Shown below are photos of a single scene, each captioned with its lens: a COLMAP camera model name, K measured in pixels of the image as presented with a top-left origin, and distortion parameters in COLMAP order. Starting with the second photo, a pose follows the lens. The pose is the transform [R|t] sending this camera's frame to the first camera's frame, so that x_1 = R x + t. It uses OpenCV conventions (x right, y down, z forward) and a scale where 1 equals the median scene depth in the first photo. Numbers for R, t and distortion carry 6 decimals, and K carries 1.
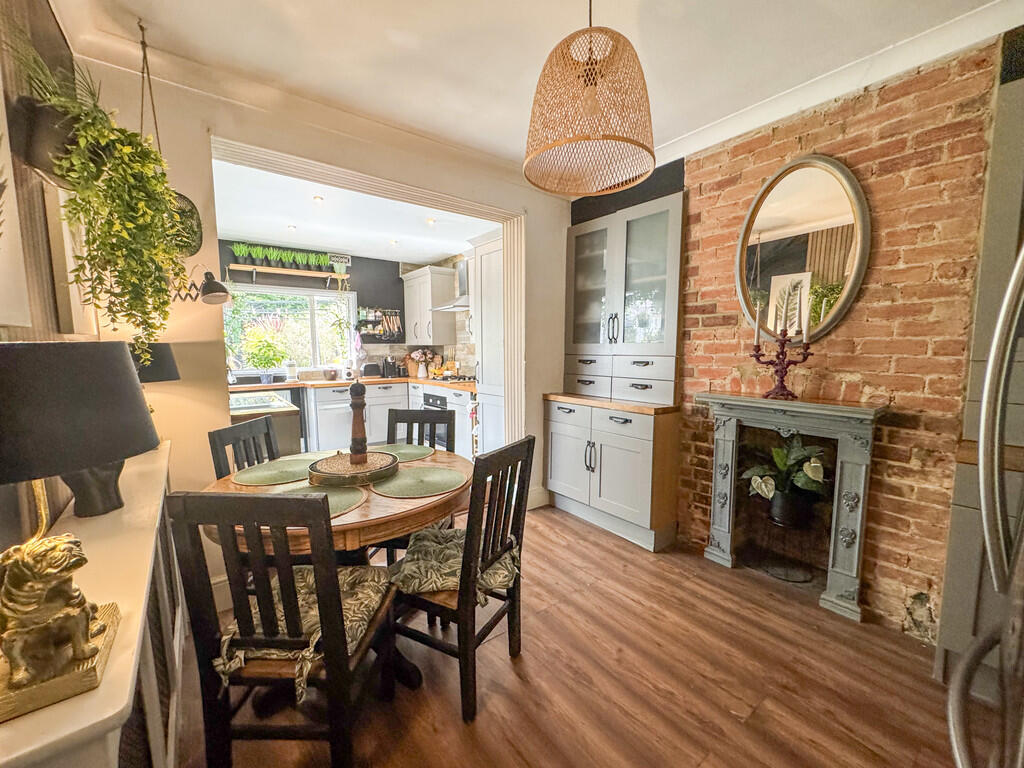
lens RADIAL K [[407.9, 0, 512.0], [0, 407.9, 384.0], [0, 0, 1]] dist [-0.001501, -0.000120]
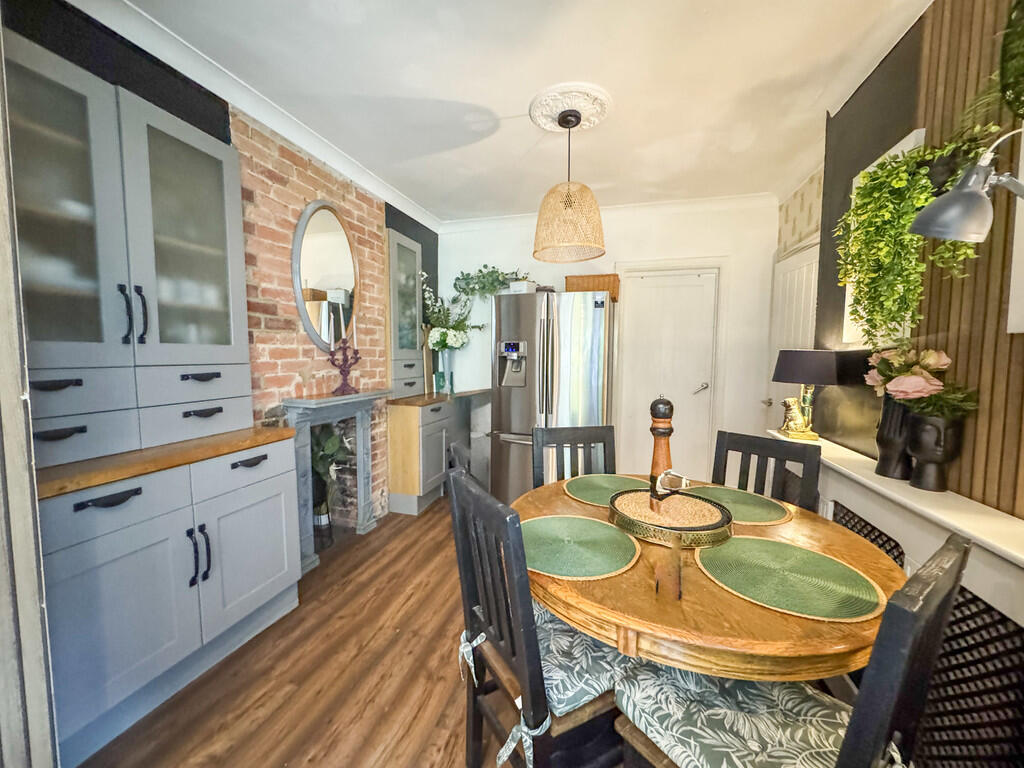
lens RADIAL K [[407.9, 0, 512.0], [0, 407.9, 384.0], [0, 0, 1]] dist [-0.001501, -0.000120]
pose [[-0.595797, -0.056763, 0.801127, -0.465160], [0.071828, 0.989736, 0.123546, -0.080461], [-0.799917, 0.131152, -0.585604, 0.950722]]
